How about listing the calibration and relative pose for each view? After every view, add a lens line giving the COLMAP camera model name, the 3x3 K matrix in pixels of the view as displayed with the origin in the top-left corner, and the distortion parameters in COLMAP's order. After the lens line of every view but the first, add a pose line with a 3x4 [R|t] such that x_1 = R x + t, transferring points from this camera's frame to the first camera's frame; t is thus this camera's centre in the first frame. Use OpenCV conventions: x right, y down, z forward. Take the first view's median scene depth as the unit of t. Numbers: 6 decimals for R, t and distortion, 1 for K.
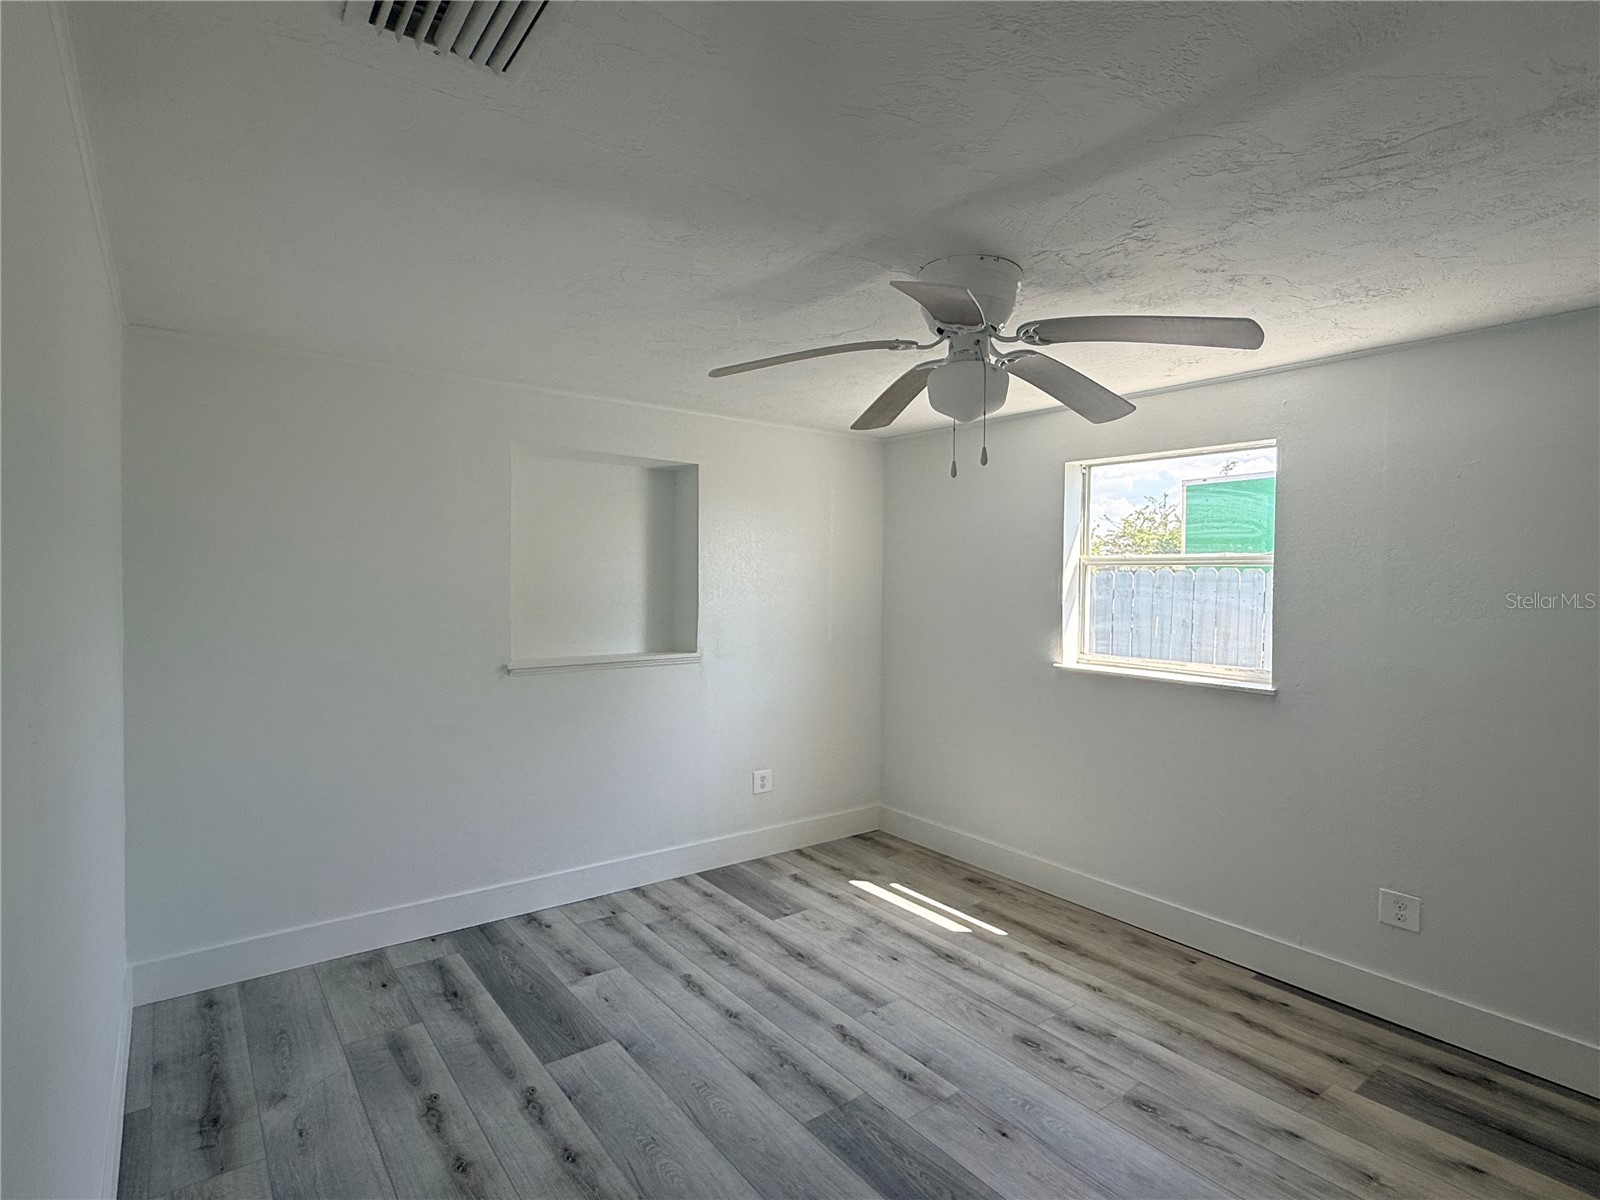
lens RADIAL K [[829.7, 0, 808.5], [0, 829.7, 599.5], [0, 0, 1]] dist [0.001270, 0.003393]
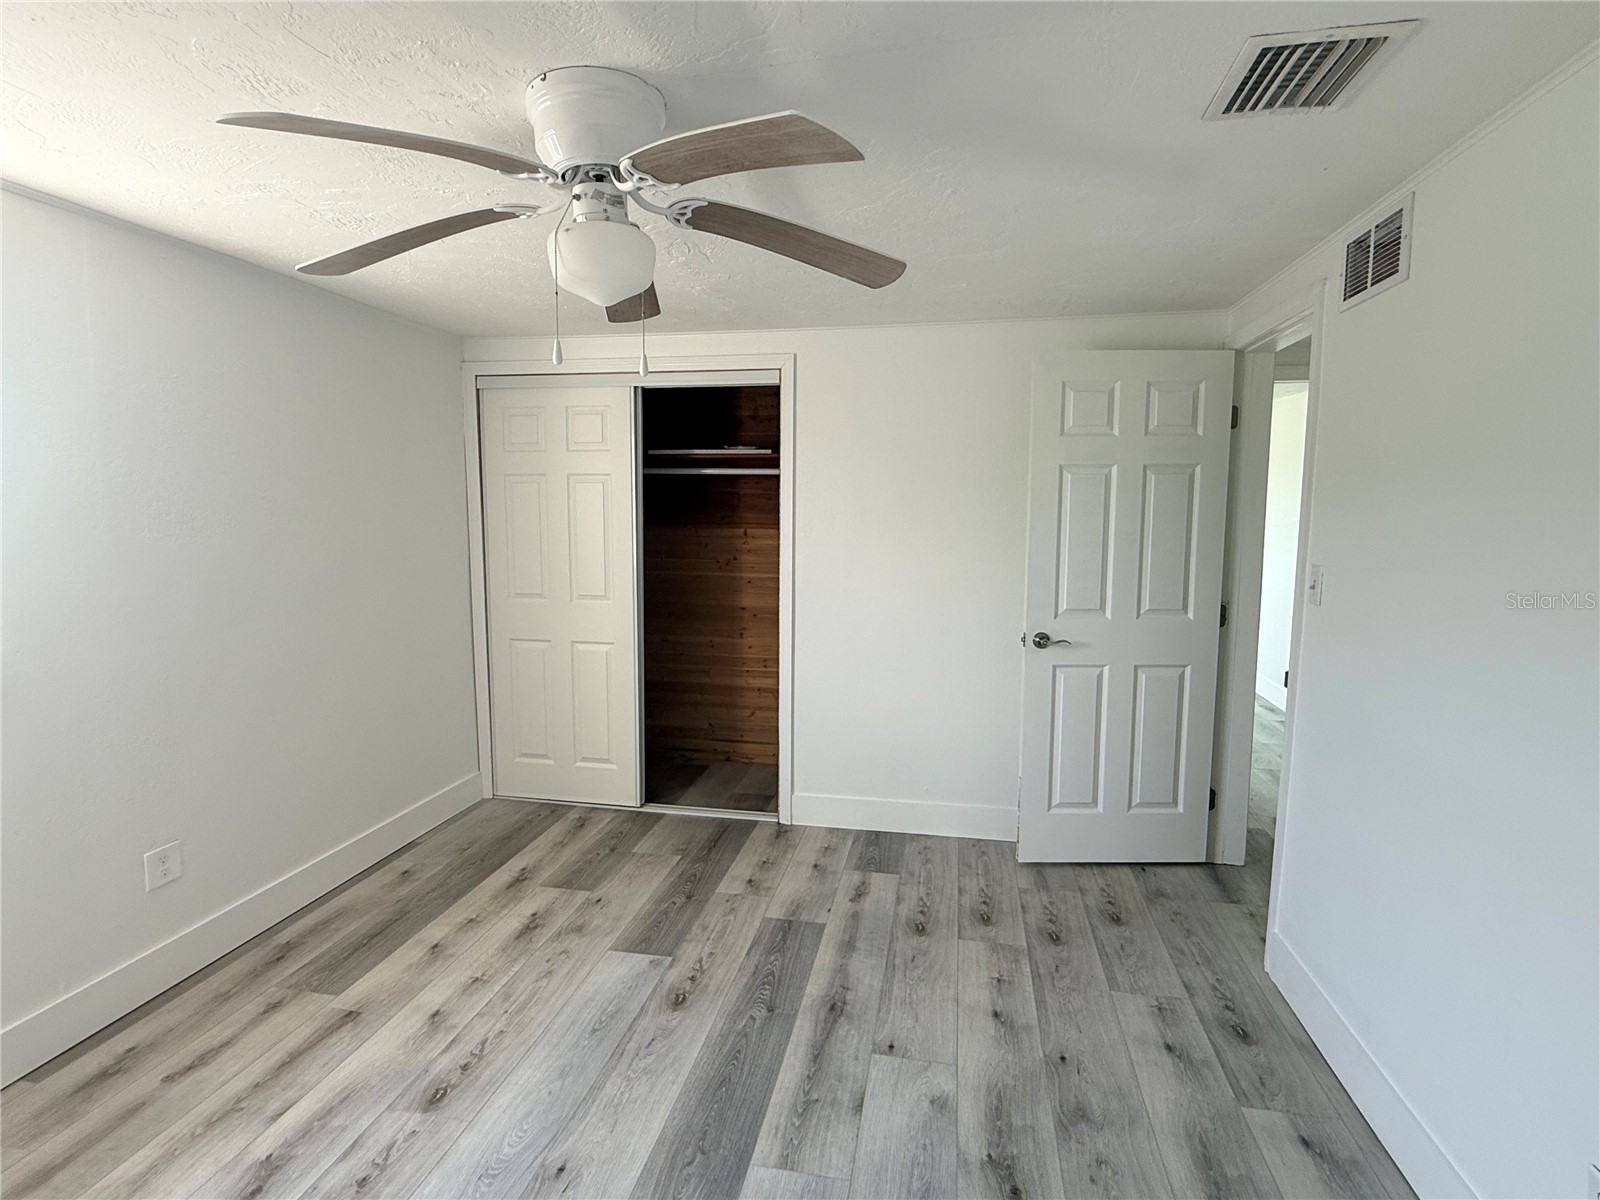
lens RADIAL K [[829.7, 0, 791.9], [0, 829.7, 591.5], [0, 0, 1]] dist [0.001270, 0.003393]
pose [[-0.645269, -0.095558, 0.757956, -0.422503], [0.008384, 0.991201, 0.132101, -0.040648], [-0.763910, 0.091595, -0.638790, 1.104820]]
